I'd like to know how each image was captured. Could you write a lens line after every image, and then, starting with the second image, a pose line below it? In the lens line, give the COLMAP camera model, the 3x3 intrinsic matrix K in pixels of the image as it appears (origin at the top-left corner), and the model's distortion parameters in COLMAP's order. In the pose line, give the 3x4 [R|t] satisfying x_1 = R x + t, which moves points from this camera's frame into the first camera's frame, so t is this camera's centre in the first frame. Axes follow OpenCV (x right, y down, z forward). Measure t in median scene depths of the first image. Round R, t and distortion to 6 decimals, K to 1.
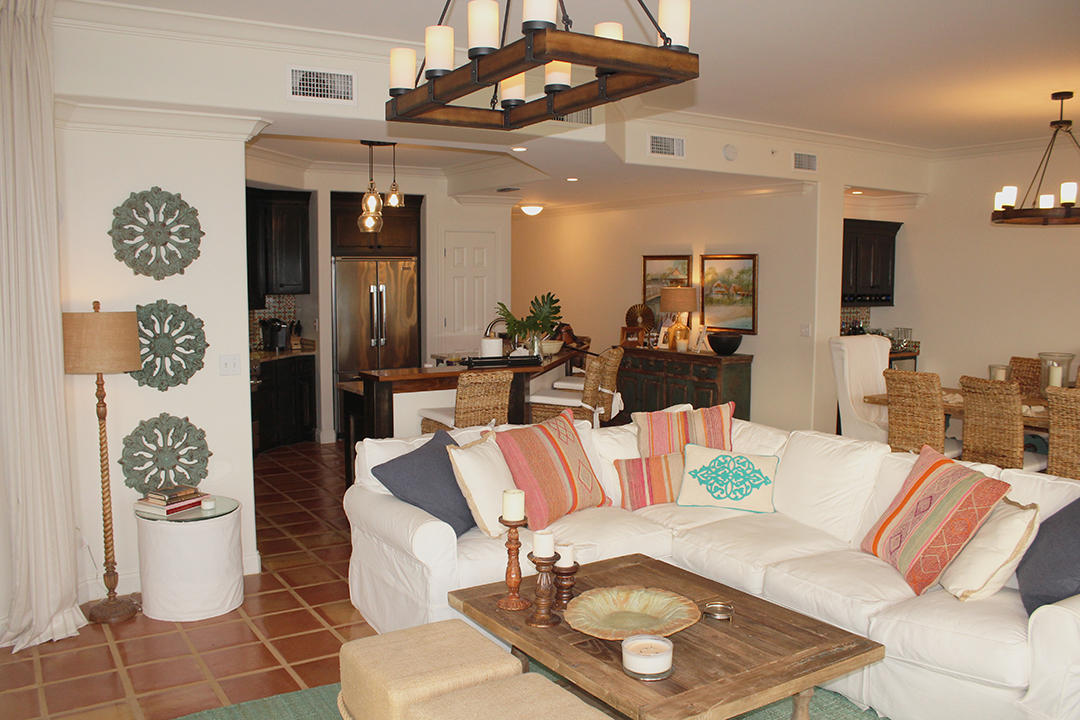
lens RADIAL K [[940.3, 0, 538.8], [0, 940.3, 363.6], [0, 0, 1]] dist [-0.138255, 0.107613]
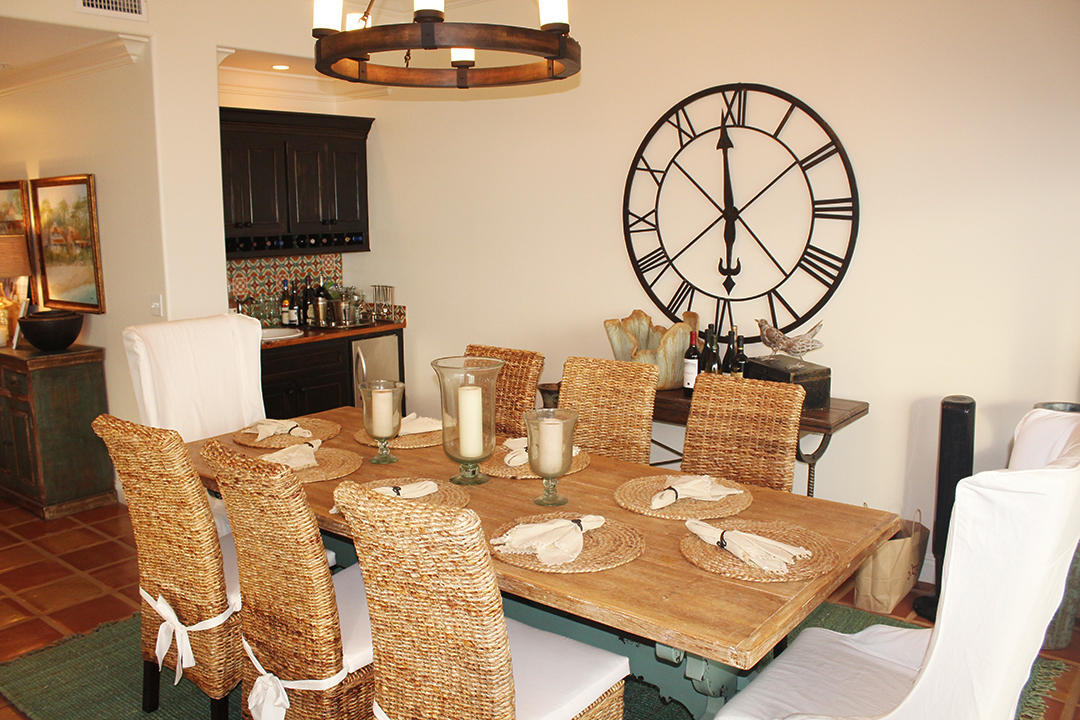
lens RADIAL K [[940.3, 0, 540.1], [0, 940.3, 361.2], [0, 0, 1]] dist [-0.138255, 0.107613]
pose [[0.952447, -0.066860, 0.297279, 0.317371], [0.046873, 0.996166, 0.073869, -0.030427], [-0.301078, -0.056422, 0.951929, 0.366649]]
